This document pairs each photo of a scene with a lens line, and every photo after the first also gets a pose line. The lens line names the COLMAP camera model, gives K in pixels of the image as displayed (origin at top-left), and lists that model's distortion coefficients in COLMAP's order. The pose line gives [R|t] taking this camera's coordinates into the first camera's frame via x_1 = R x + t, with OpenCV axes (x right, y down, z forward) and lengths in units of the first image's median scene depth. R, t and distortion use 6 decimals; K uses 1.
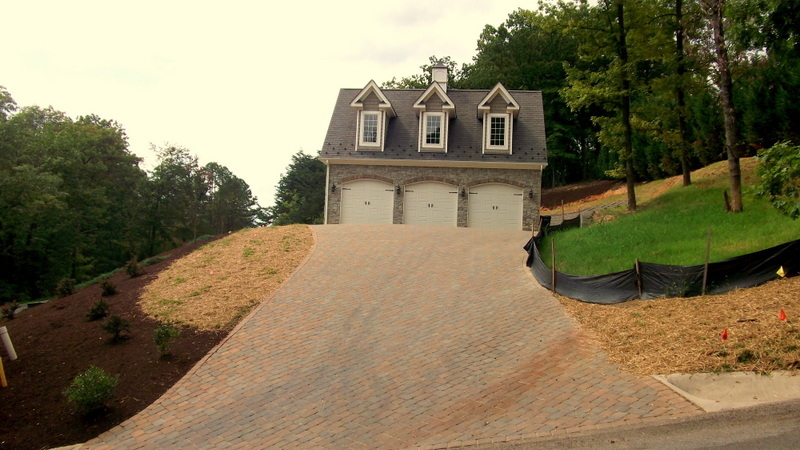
lens RADIAL K [[636.8, 0, 400.8], [0, 636.8, 221.7], [0, 0, 1]] dist [-0.096987, 0.103117]
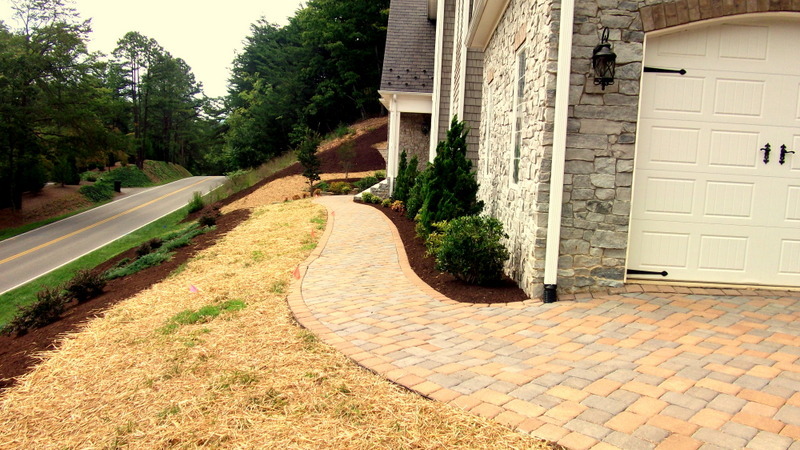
lens RADIAL K [[636.8, 0, 400.8], [0, 636.8, 221.7], [0, 0, 1]] dist [-0.096987, 0.103117]
pose [[0.997381, 0.000395, 0.072327, -0.055853], [-0.013095, 0.984445, 0.175203, -0.012977], [-0.071133, -0.175691, 0.981872, 0.270634]]
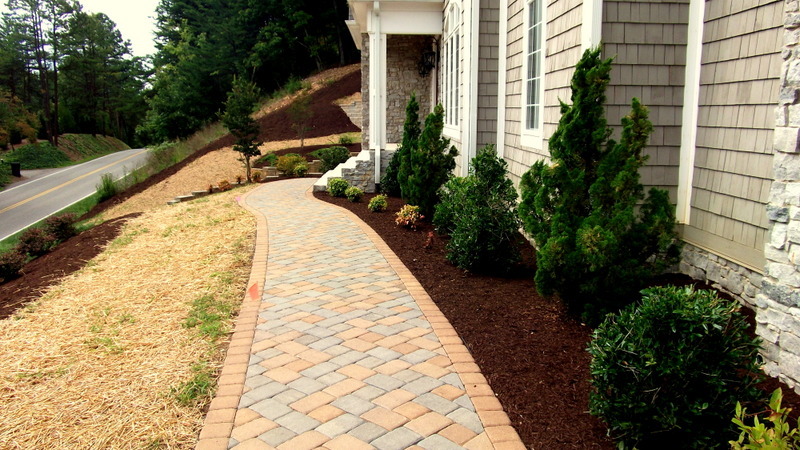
lens RADIAL K [[636.8, 0, 400.8], [0, 636.8, 221.7], [0, 0, 1]] dist [-0.096987, 0.103117]
pose [[0.989824, -0.060091, 0.128988, -0.055646], [0.027751, 0.970573, 0.239203, -0.005054], [-0.139566, -0.233190, 0.962364, 0.370917]]
